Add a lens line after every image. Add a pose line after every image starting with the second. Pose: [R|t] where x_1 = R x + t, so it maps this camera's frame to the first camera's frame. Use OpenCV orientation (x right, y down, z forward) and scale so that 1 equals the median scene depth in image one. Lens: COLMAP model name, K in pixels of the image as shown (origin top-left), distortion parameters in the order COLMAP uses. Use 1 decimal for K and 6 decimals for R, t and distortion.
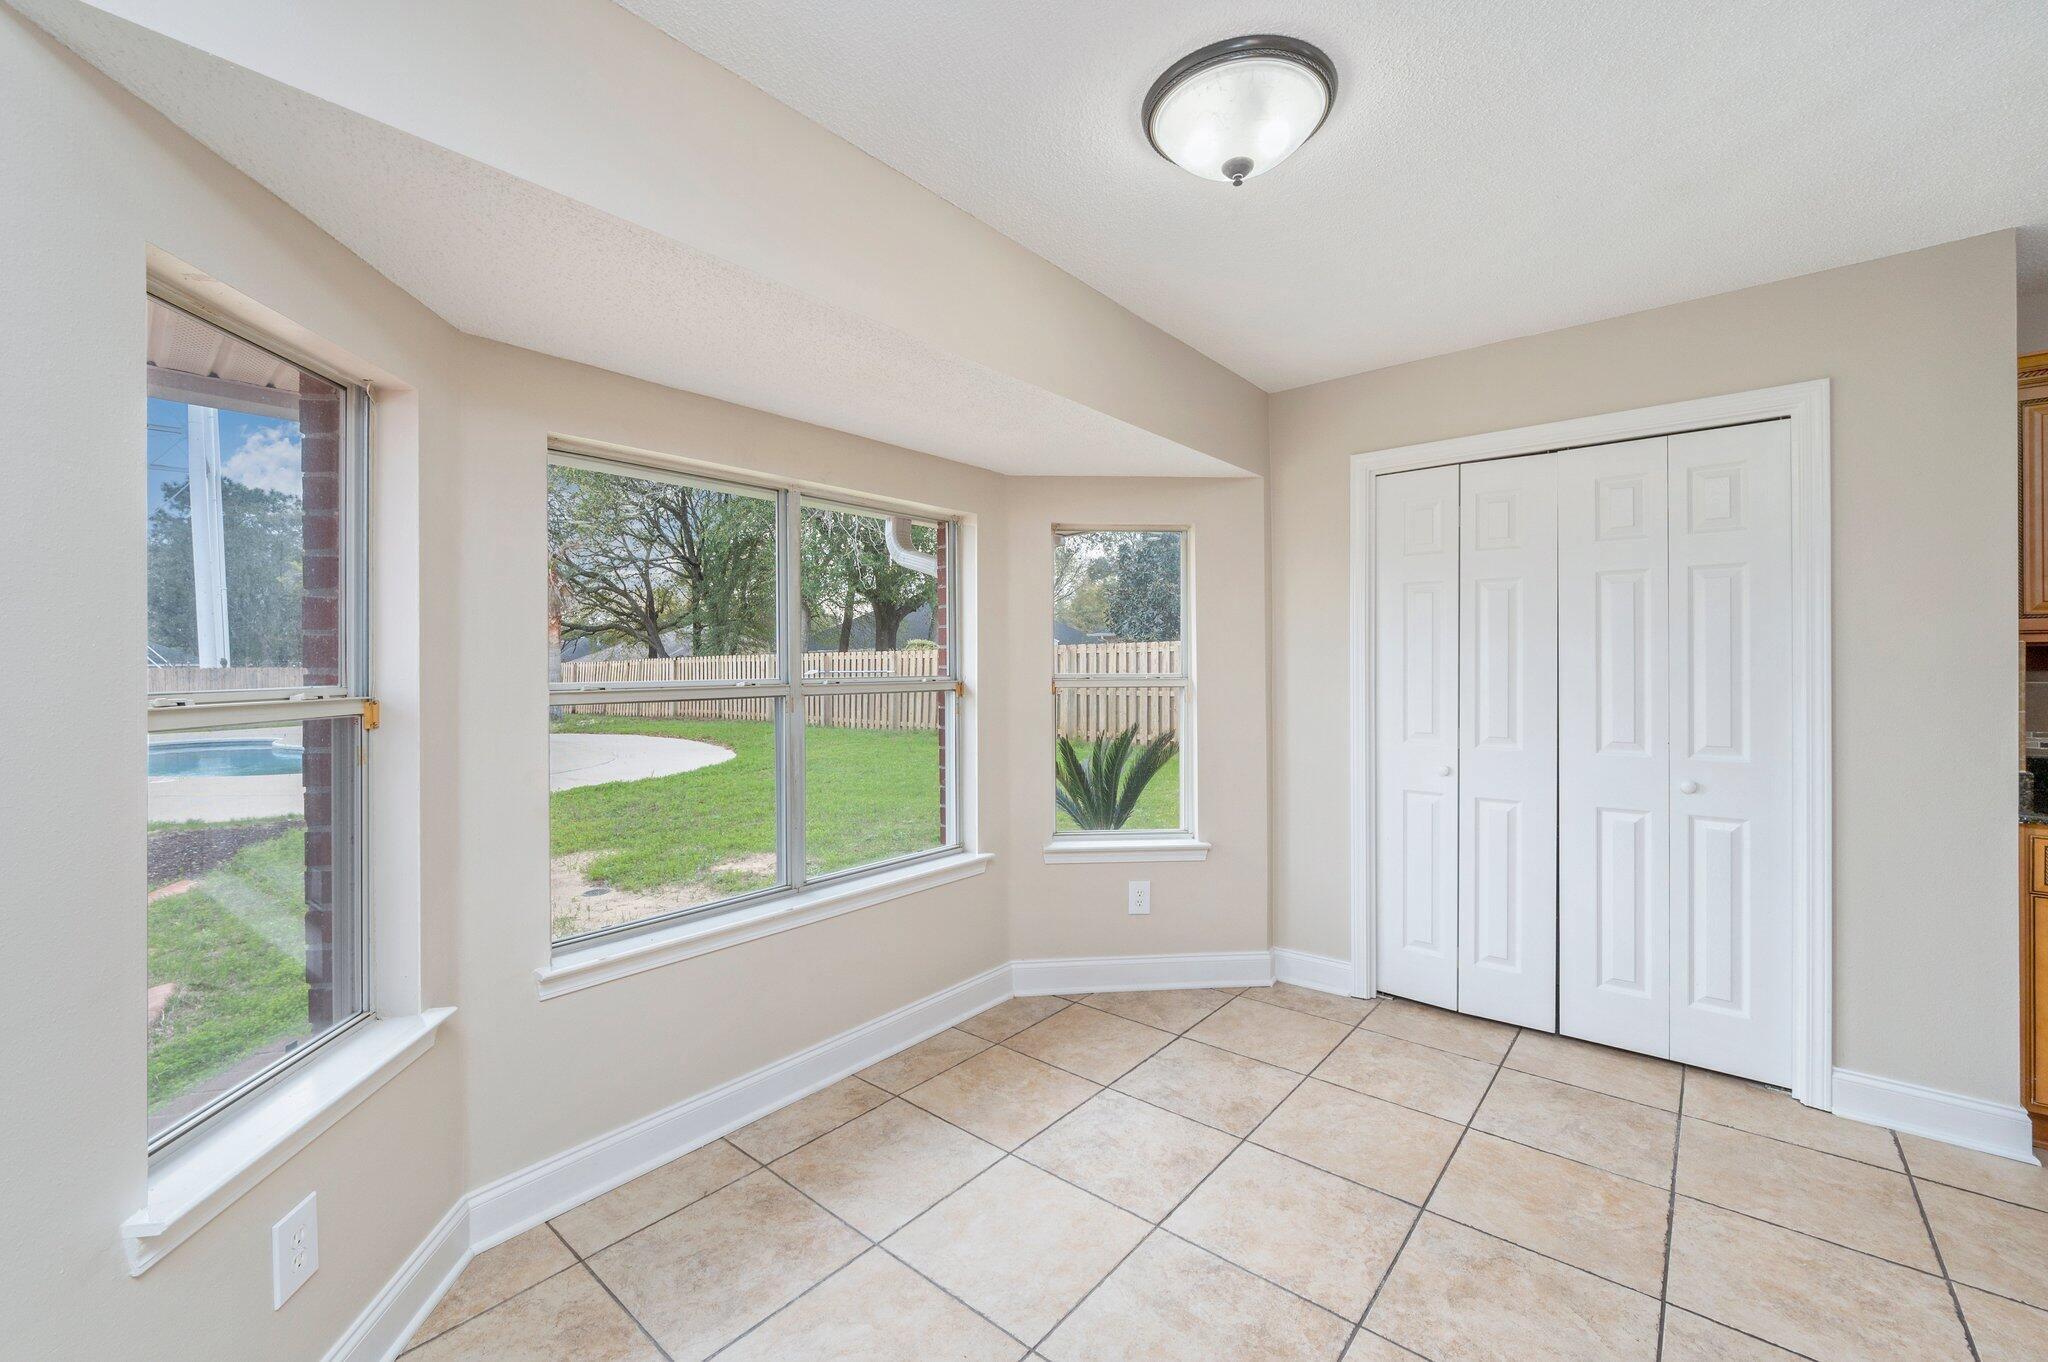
lens RADIAL K [[823.9, 0, 1037.3], [0, 823.9, 672.6], [0, 0, 1]] dist [-0.007204, 0.000252]
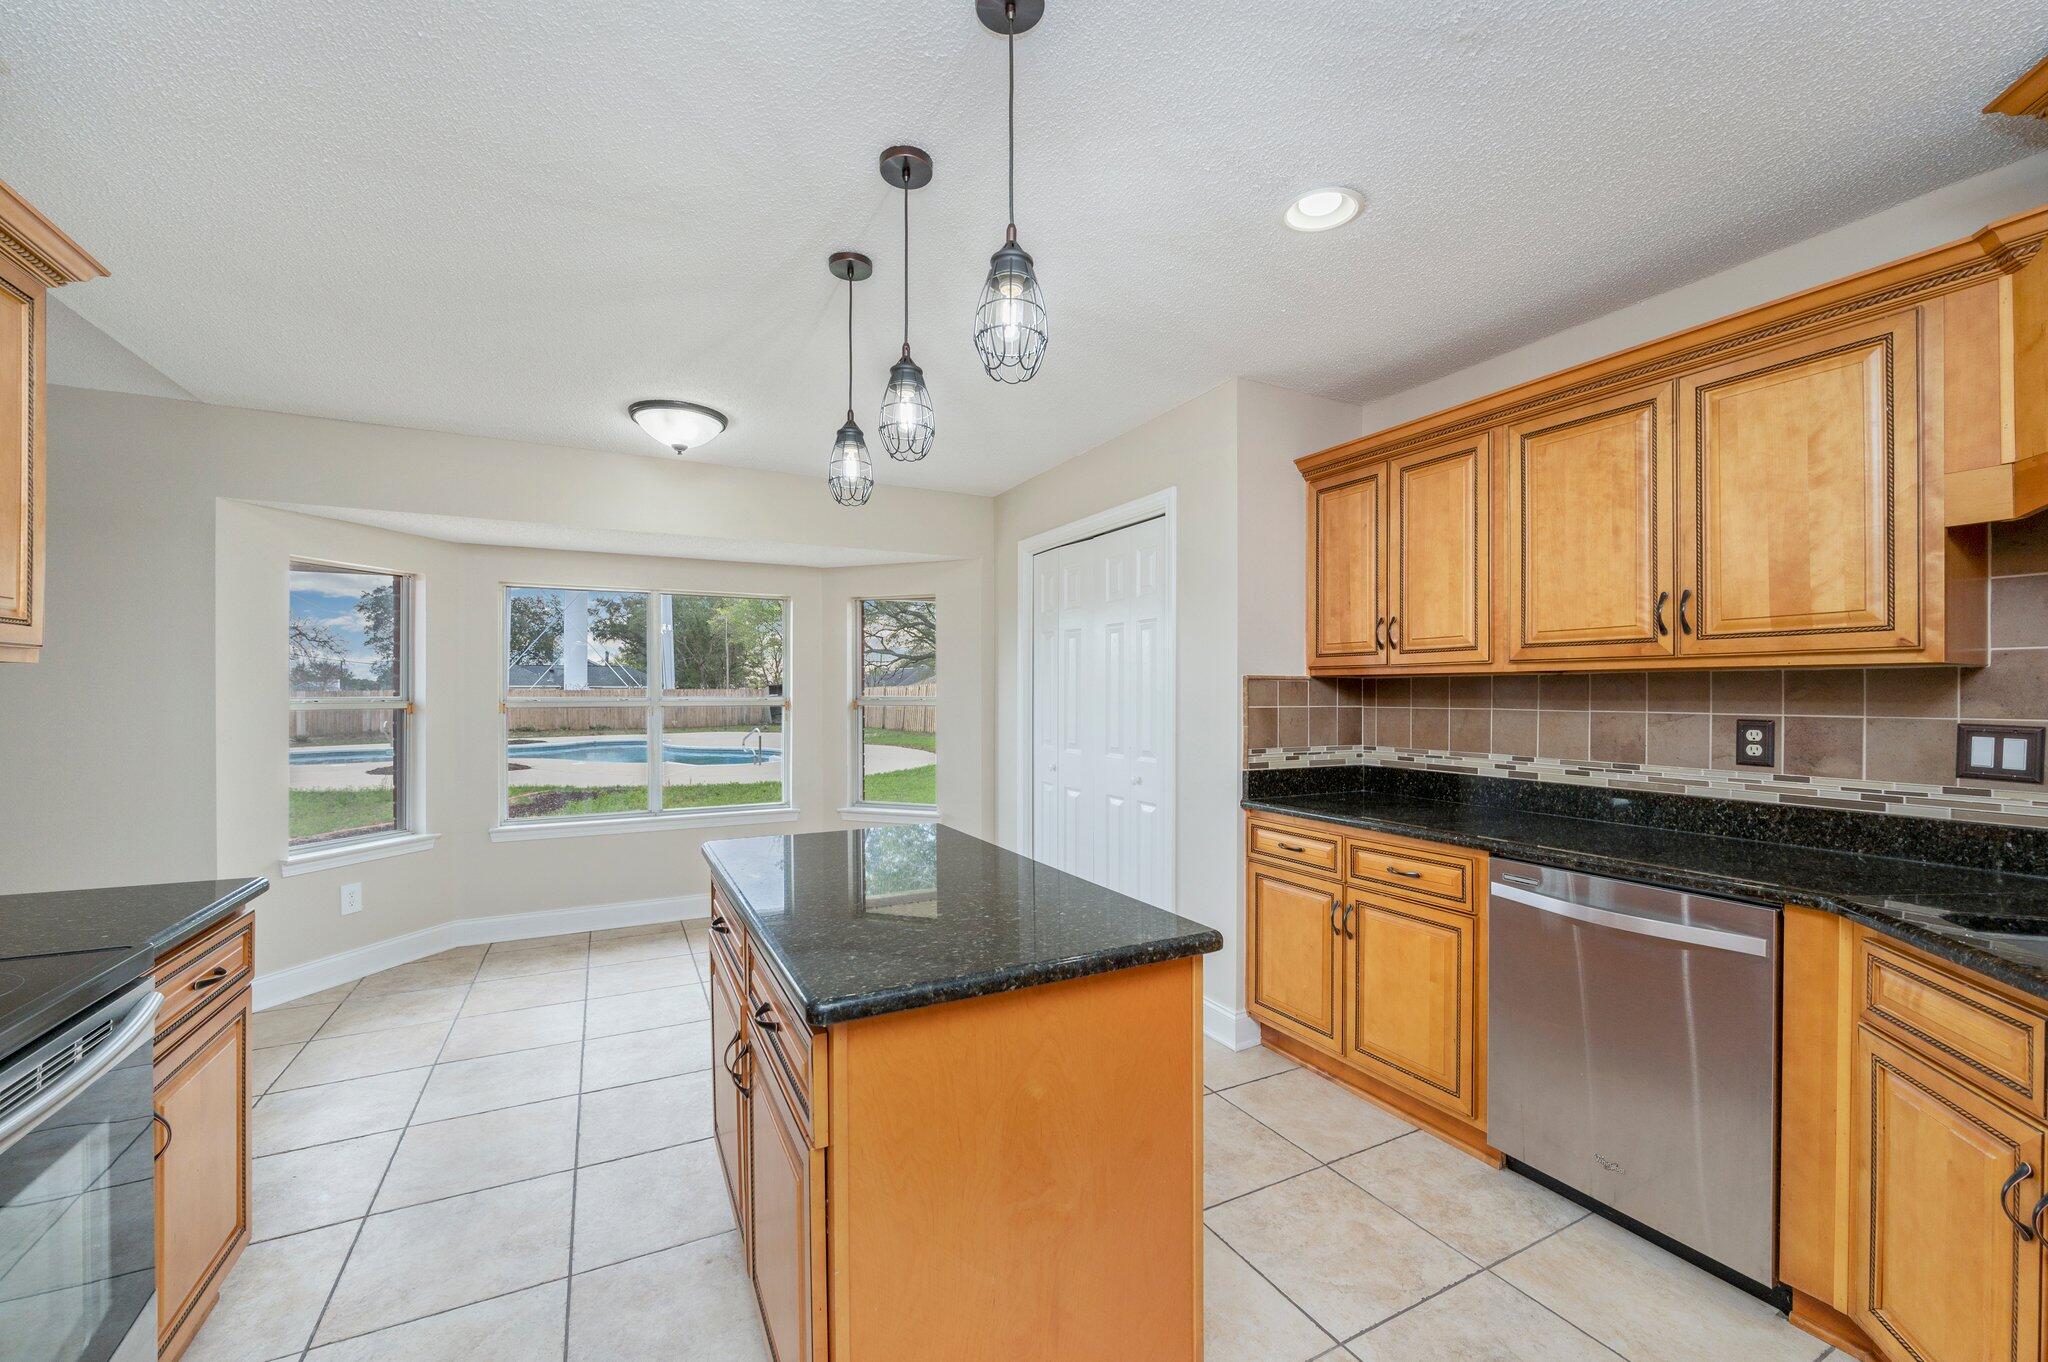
lens RADIAL K [[823.9, 0, 1056.8], [0, 823.9, 692.7], [0, 0, 1]] dist [-0.007204, 0.000252]
pose [[0.934786, 0.008183, -0.355116, 1.501164], [-0.010965, 0.999923, -0.005823, -0.002633], [0.355041, 0.009337, 0.934804, -0.489238]]
